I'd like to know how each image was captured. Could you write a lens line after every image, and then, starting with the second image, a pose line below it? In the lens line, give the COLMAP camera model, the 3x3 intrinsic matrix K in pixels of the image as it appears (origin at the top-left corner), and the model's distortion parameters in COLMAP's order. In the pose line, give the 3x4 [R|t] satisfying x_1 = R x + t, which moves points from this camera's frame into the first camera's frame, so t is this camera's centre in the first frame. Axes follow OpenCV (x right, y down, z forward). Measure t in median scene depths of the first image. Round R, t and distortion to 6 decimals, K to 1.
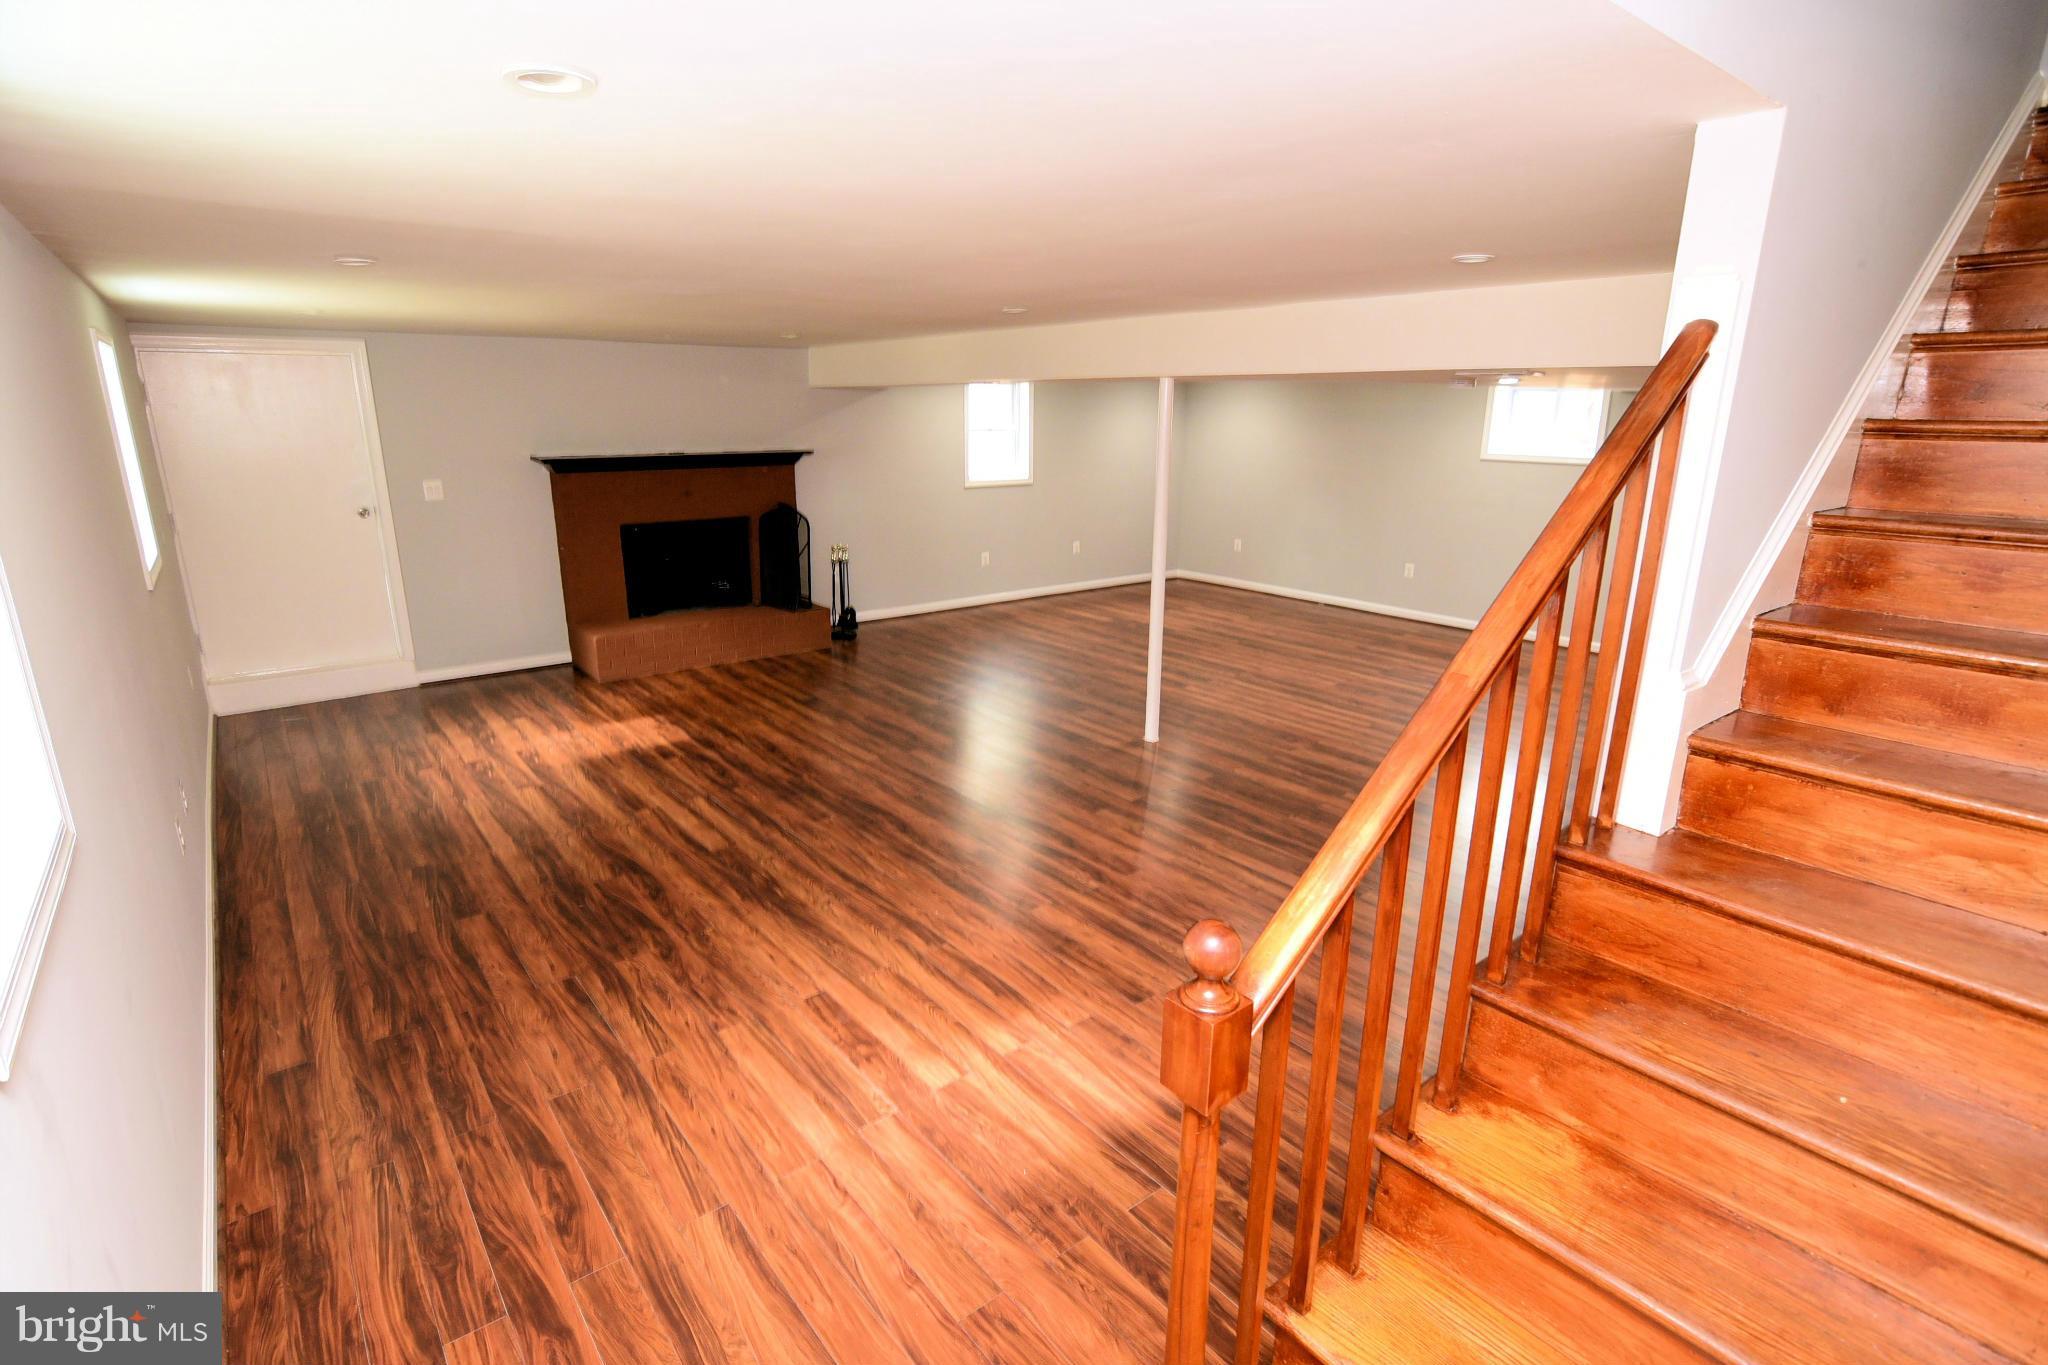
lens RADIAL K [[996.8, 0, 1015.1], [0, 996.8, 686.0], [0, 0, 1]] dist [-0.029934, 0.010026]
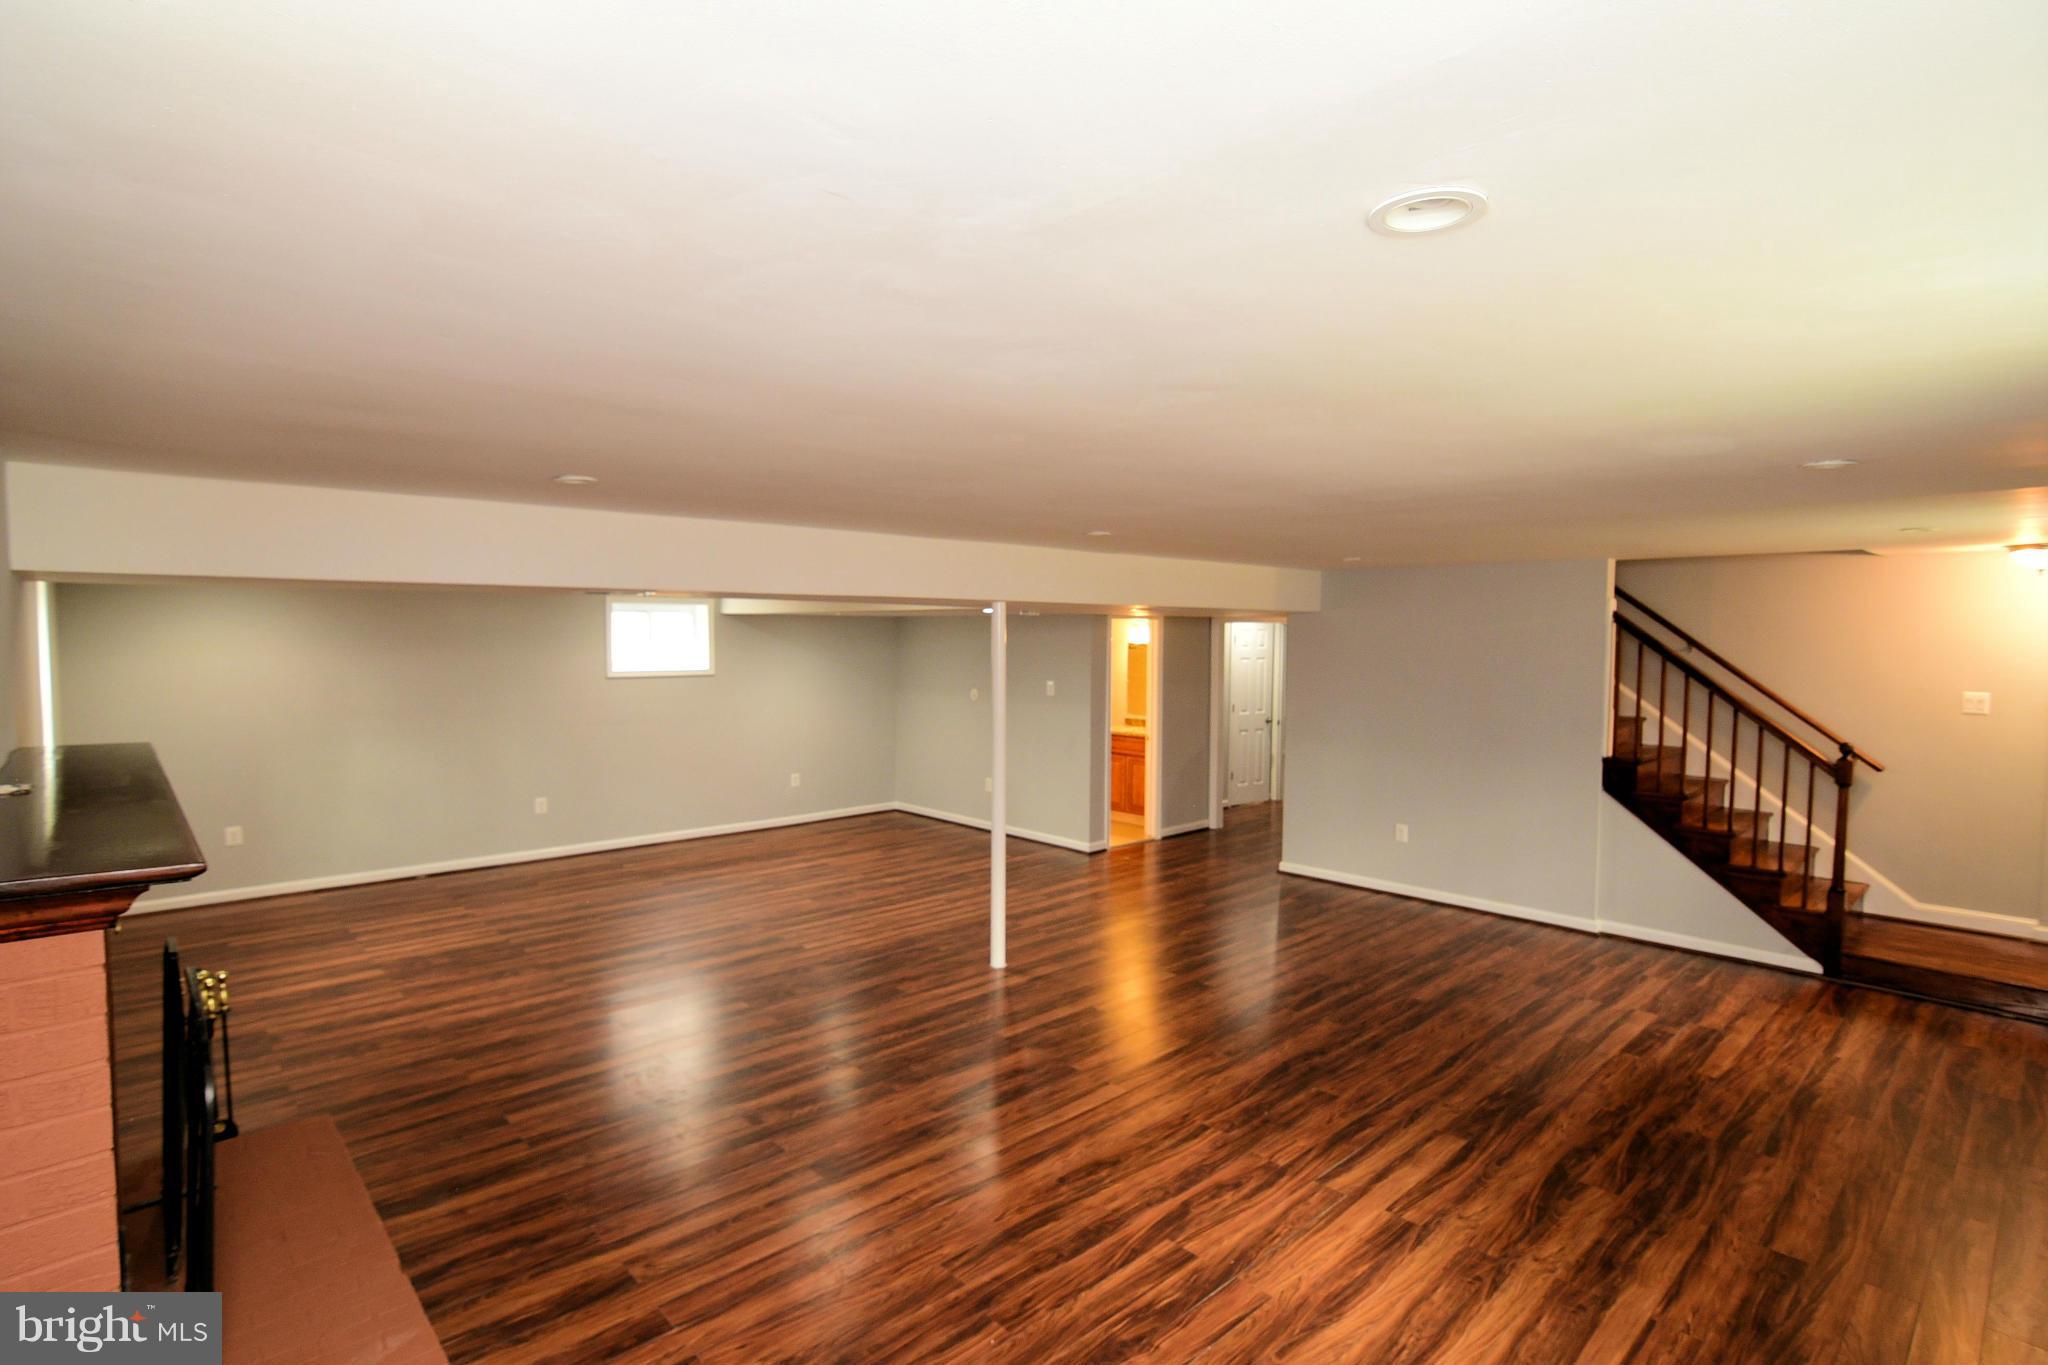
lens RADIAL K [[1008.8, 0, 1014.0], [0, 1008.8, 684.7], [0, 0, 1]] dist [-0.026211, 0.011012]
pose [[-0.075325, -0.056627, 0.995550, -1.141506], [0.263854, 0.961669, 0.074663, -0.385899], [-0.961617, 0.268304, -0.057497, 1.363704]]
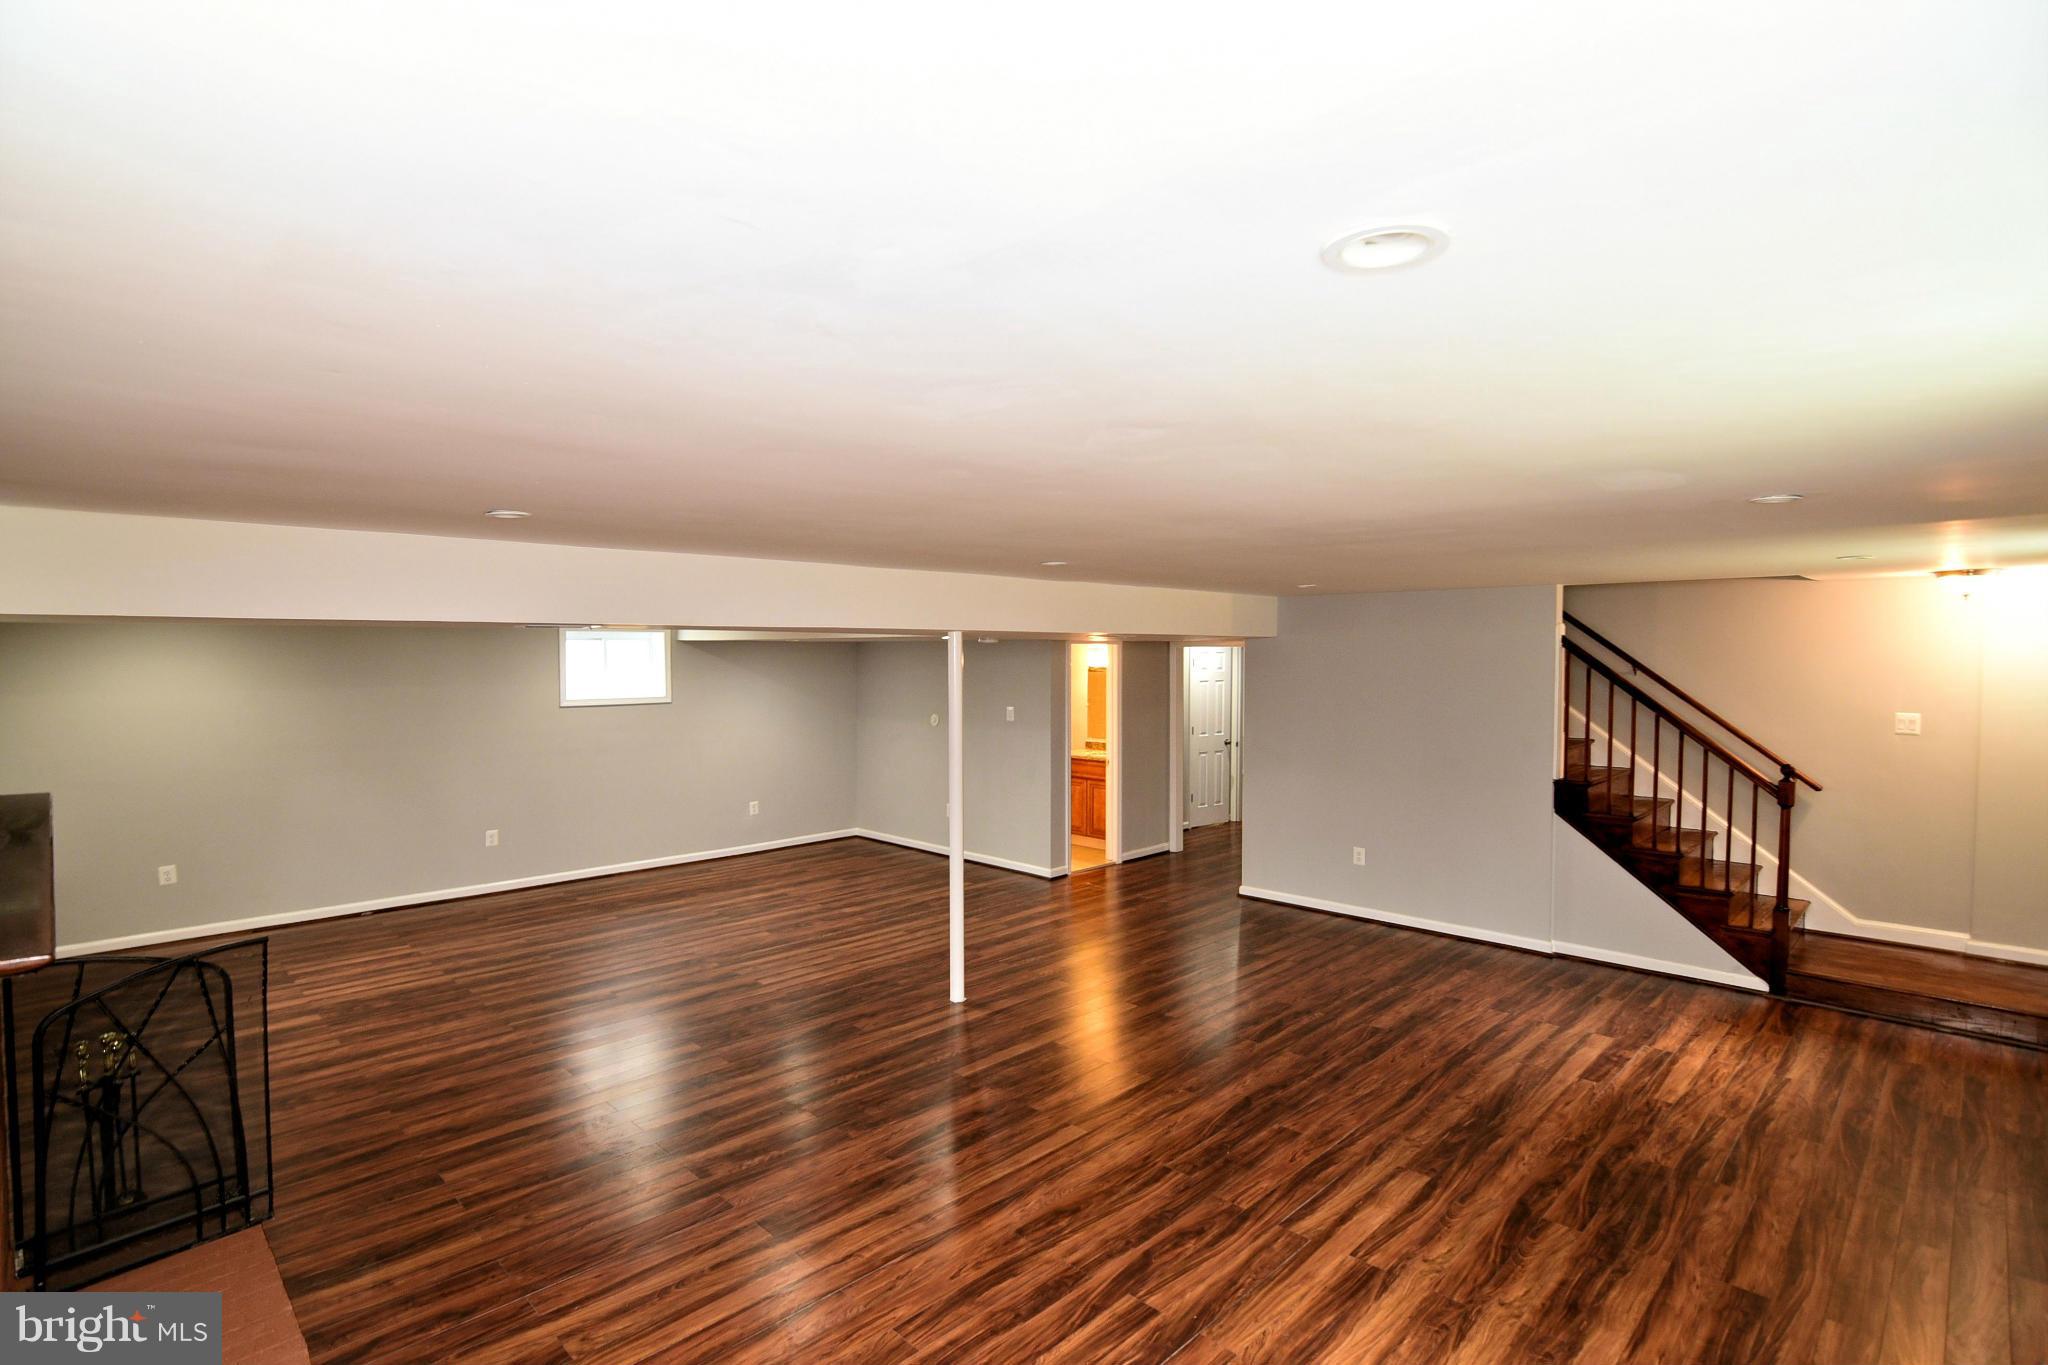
lens RADIAL K [[996.8, 0, 1015.1], [0, 996.8, 686.0], [0, 0, 1]] dist [-0.029934, 0.010026]
pose [[-0.112787, -0.037998, 0.992892, -1.113294], [0.268957, 0.960797, 0.067321, -0.394726], [-0.956526, 0.274638, -0.098145, 1.349676]]
